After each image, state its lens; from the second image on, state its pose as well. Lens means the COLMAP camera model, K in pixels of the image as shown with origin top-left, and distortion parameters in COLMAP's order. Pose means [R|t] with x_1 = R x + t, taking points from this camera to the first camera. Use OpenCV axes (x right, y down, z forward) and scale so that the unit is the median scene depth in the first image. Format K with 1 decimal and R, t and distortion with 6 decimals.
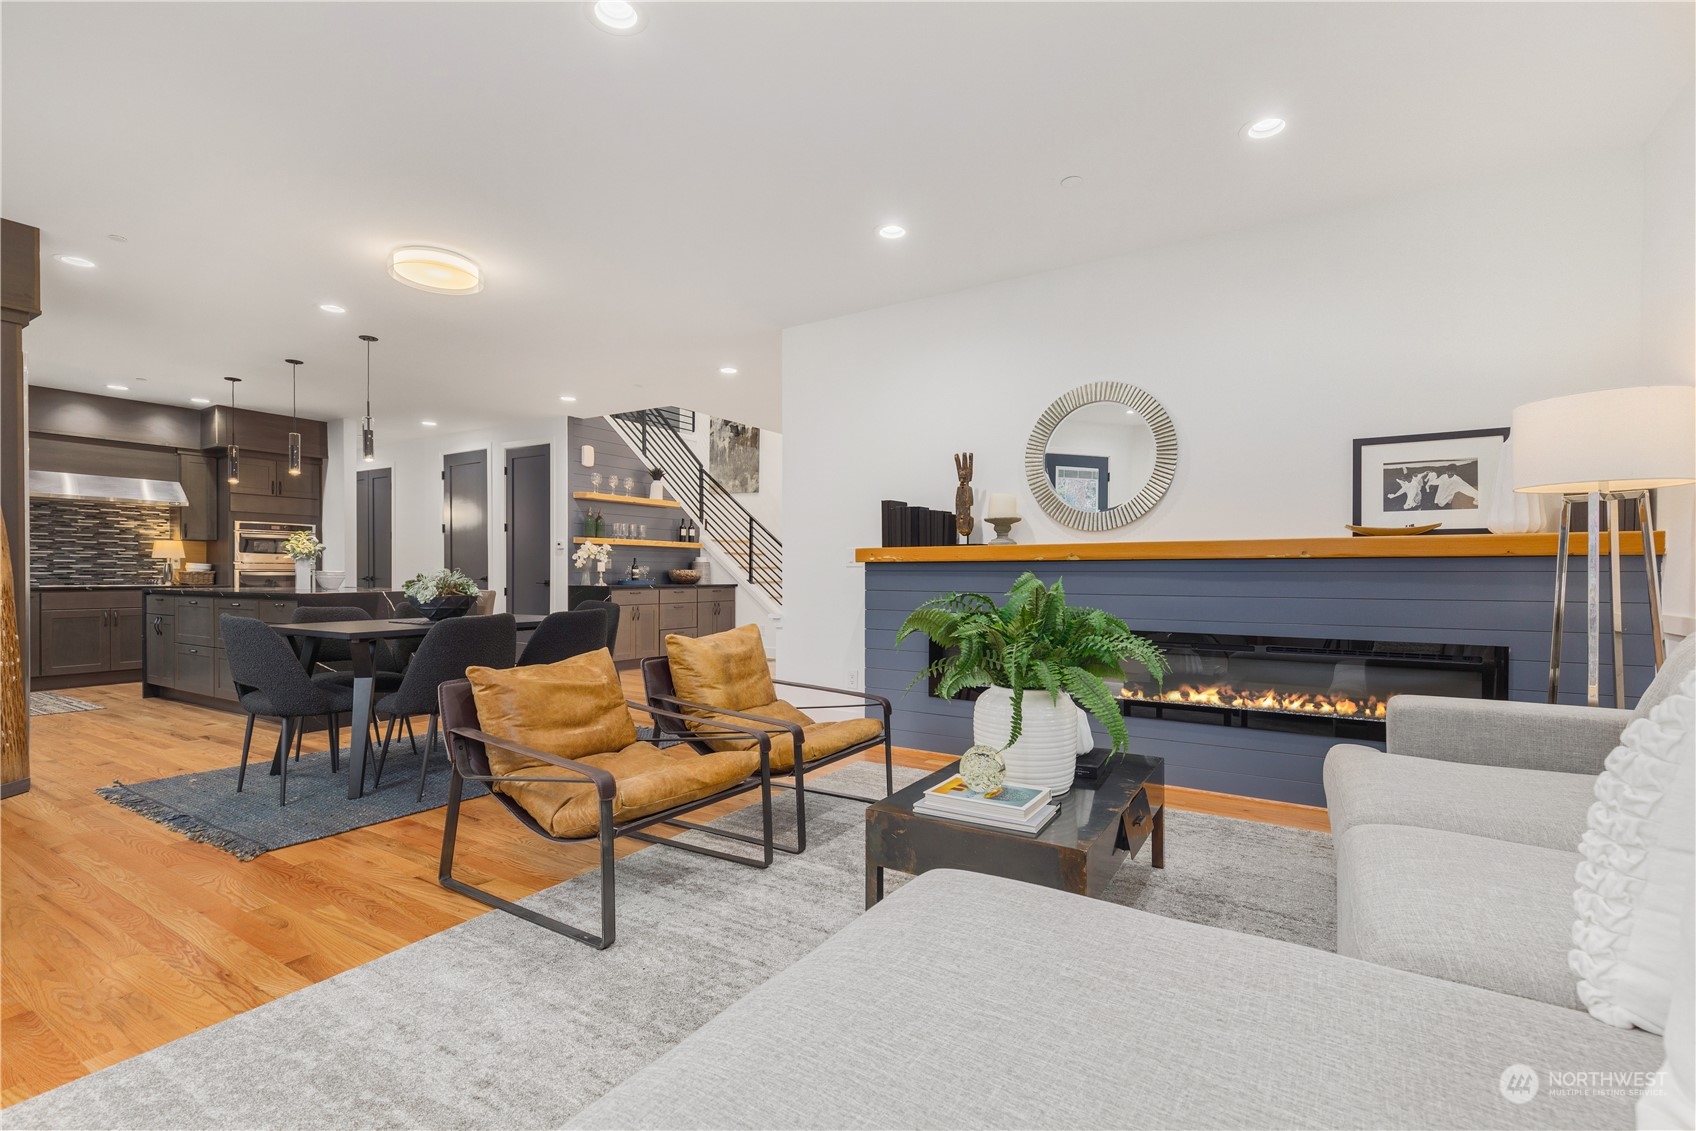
lens RADIAL K [[779.0, 0, 847.8], [0, 779.0, 573.2], [0, 0, 1]] dist [0.018596, 0.000098]
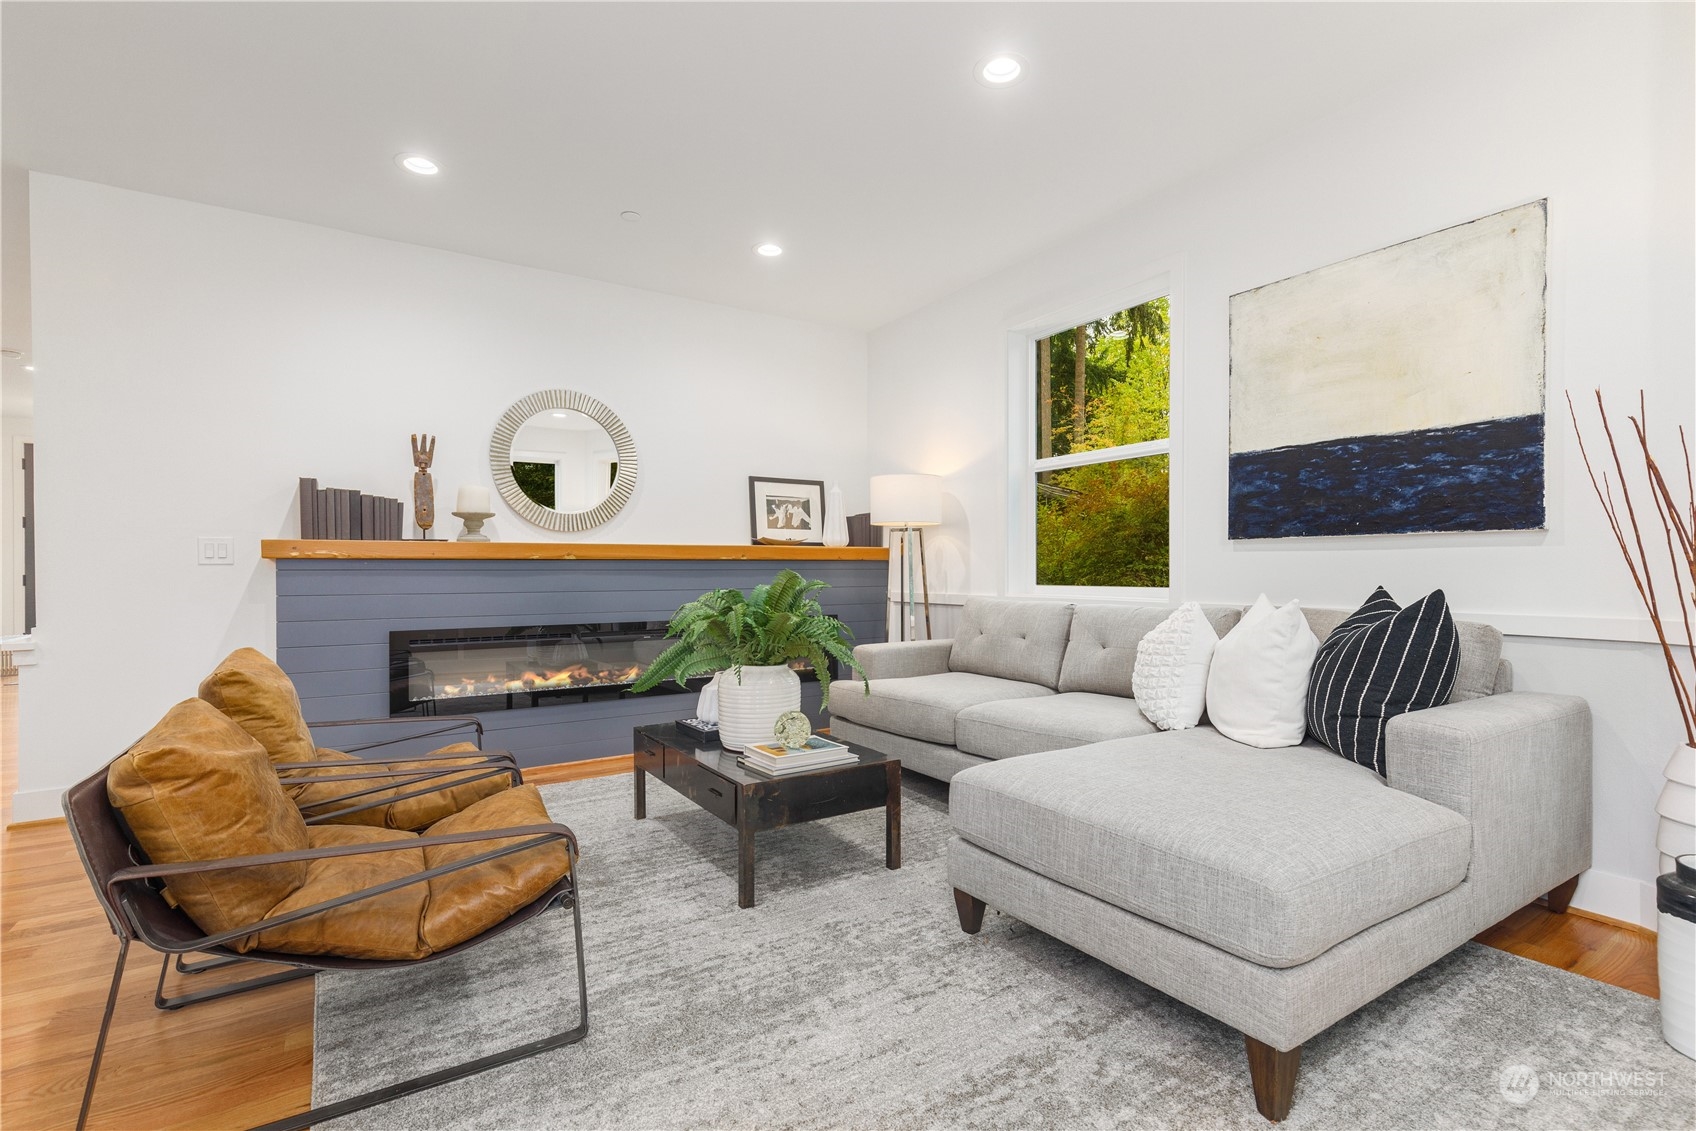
lens RADIAL K [[779.0, 0, 847.8], [0, 779.0, 573.2], [0, 0, 1]] dist [0.018596, 0.000098]
pose [[0.420413, -0.006056, 0.907313, -0.565448], [0.006522, 0.999972, 0.003653, 0.000805], [-0.907309, 0.004382, 0.420441, 0.251282]]
